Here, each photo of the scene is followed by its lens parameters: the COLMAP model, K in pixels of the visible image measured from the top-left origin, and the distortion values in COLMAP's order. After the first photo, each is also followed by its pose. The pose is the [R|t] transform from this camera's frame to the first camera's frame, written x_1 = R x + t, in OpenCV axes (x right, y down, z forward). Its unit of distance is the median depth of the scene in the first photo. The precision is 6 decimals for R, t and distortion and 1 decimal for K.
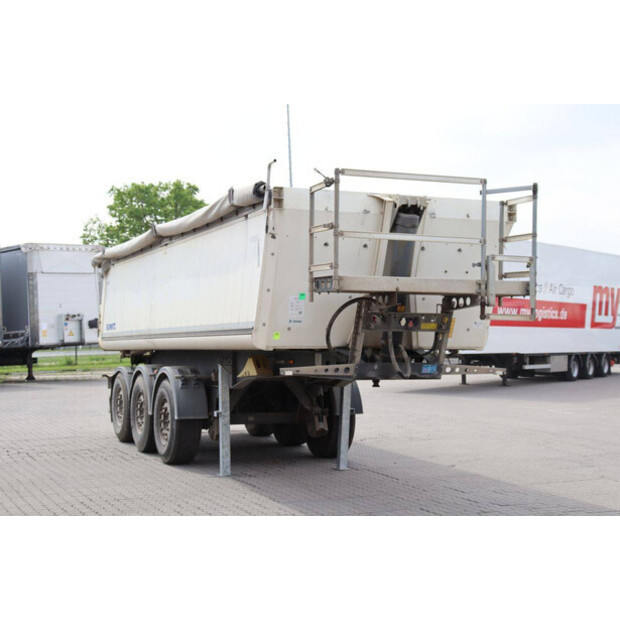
lens RADIAL K [[1024.8, 0, 310.0], [0, 1024.8, 310.0], [0, 0, 1]] dist [0.120801, 0.056406]
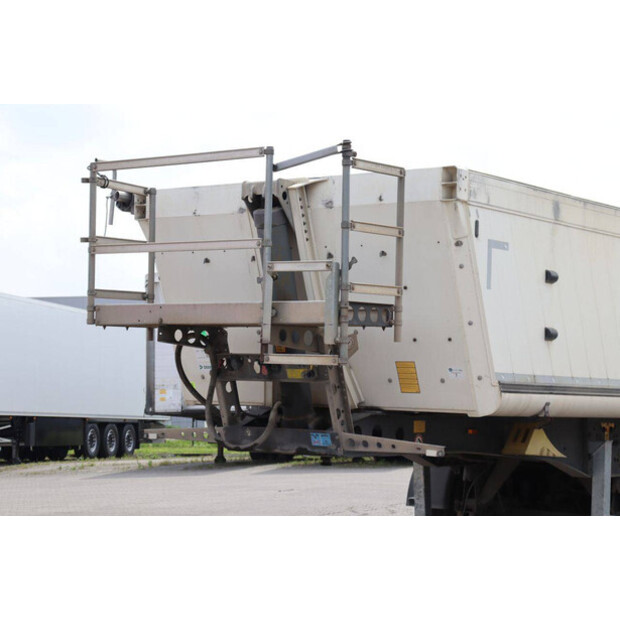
lens RADIAL K [[1485.1, 0, 310.0], [0, 1485.1, 310.0], [0, 0, 1]] dist [0.383985, 0.393202]
pose [[0.516575, -0.034587, -0.855543, 0.948062], [0.005691, 0.999300, -0.036963, 0.010184], [0.856223, 0.014226, 0.516410, 0.516517]]
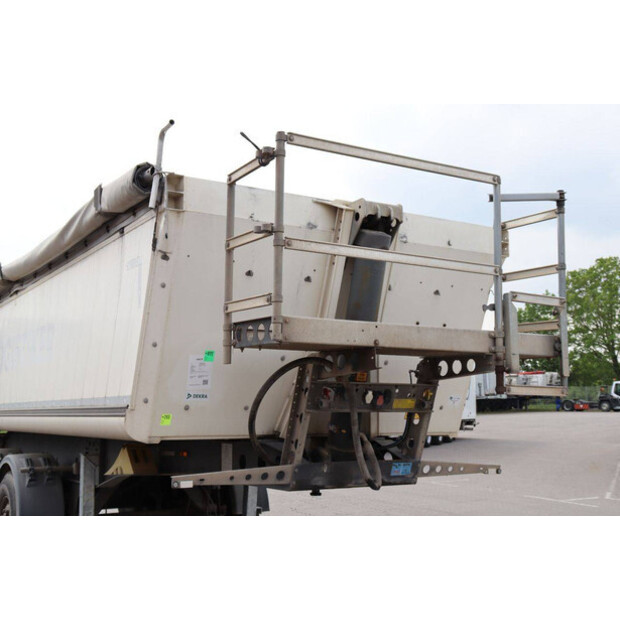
lens RADIAL K [[801.6, 0, 310.0], [0, 801.6, 310.0], [0, 0, 1]] dist [0.021845, 0.034658]
pose [[0.987810, 0.019001, 0.154499, -0.023118], [-0.004950, 0.995854, -0.090831, 0.003023], [-0.155584, 0.088960, 0.983809, 0.507739]]
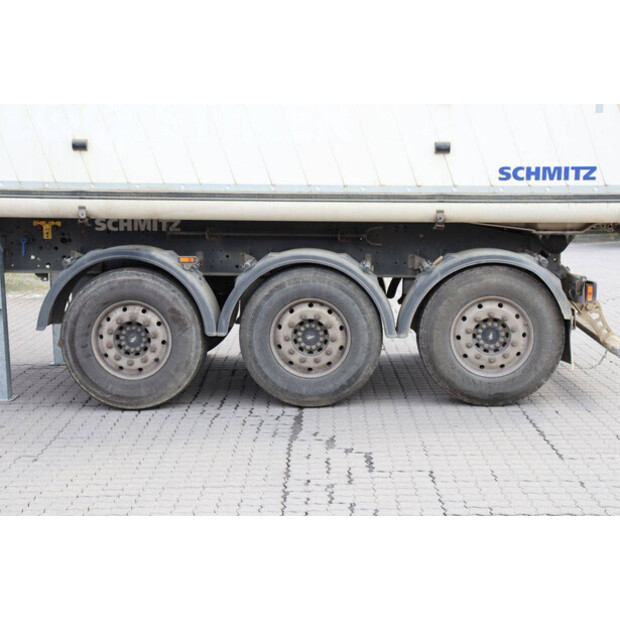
lens RADIAL K [[1024.8, 0, 310.0], [0, 1024.8, 310.0], [0, 0, 1]] dist [0.120801, 0.056406]
pose [[-0.429978, 0.120726, -0.894731, 0.696972], [0.025980, 0.992264, 0.121401, 0.032187], [0.902466, 0.028955, -0.429788, 1.918389]]
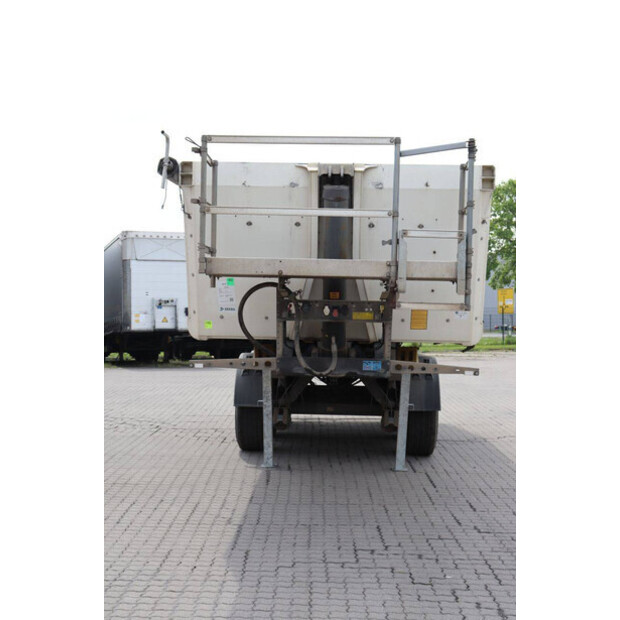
lens RADIAL K [[923.1, 0, 306.7], [0, 923.1, 319.4], [0, 0, 1]] dist [0.090440, 0.018465]
pose [[0.906416, 0.013675, -0.422164, 0.401910], [-0.003274, 0.999673, 0.025352, -0.000754], [0.422372, -0.021597, 0.906165, 0.285093]]
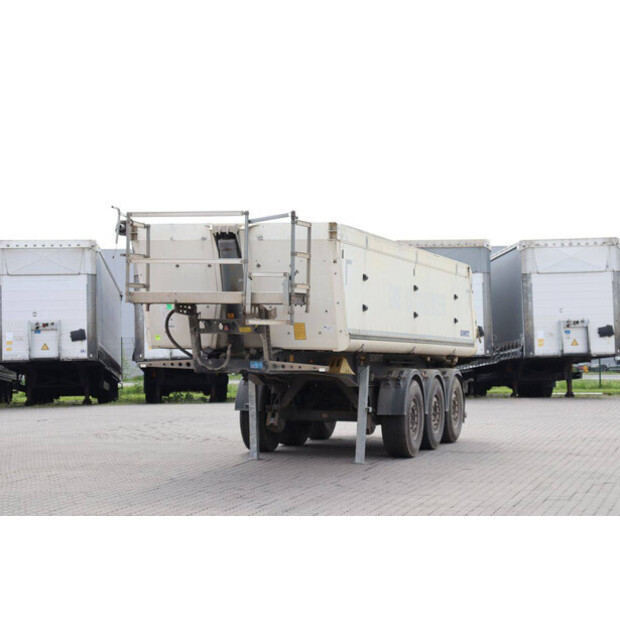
lens RADIAL K [[1485.1, 0, 310.0], [0, 1485.1, 310.0], [0, 0, 1]] dist [0.383985, 0.393202]
pose [[0.762136, -0.010440, -0.647332, 1.334903], [0.008661, 0.999945, -0.005930, 0.003359], [0.647359, -0.001087, 0.762185, -0.305660]]
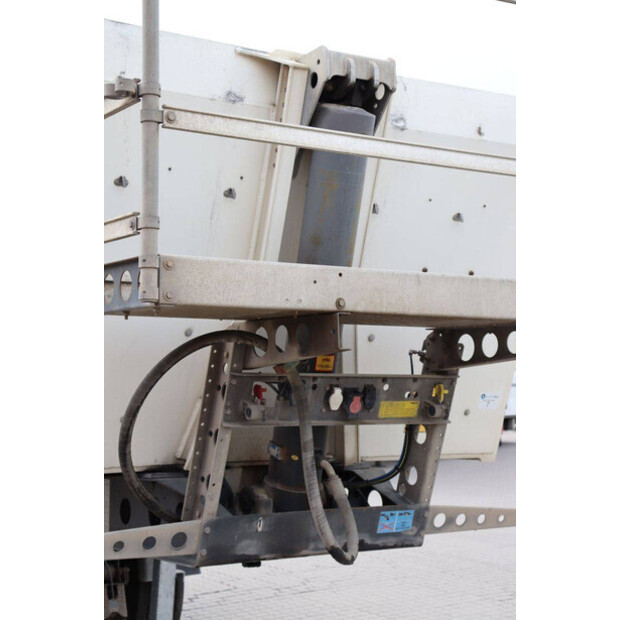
lens RADIAL K [[1136.1, 0, 310.0], [0, 1136.1, 310.0], [0, 0, 1]] dist [0.203650, 0.301508]
pose [[0.985968, 0.004535, 0.166871, 0.014149], [0.003117, 0.998957, -0.045563, -0.001696], [-0.166904, 0.045444, 0.984925, 0.598388]]
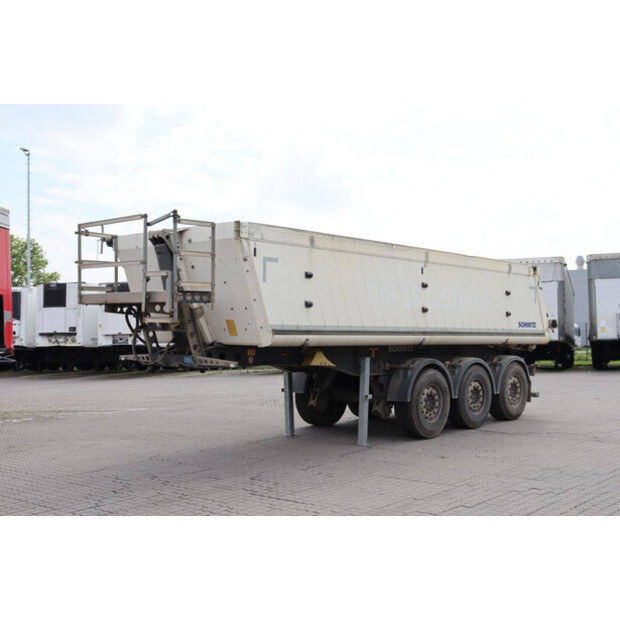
lens RADIAL K [[801.6, 0, 310.0], [0, 801.6, 310.0], [0, 0, 1]] dist [0.021845, 0.034658]
pose [[0.426887, -0.021567, -0.904048, 1.126734], [0.023759, 0.999638, -0.012629, 0.011132], [0.903993, -0.016088, 0.427244, 0.724932]]
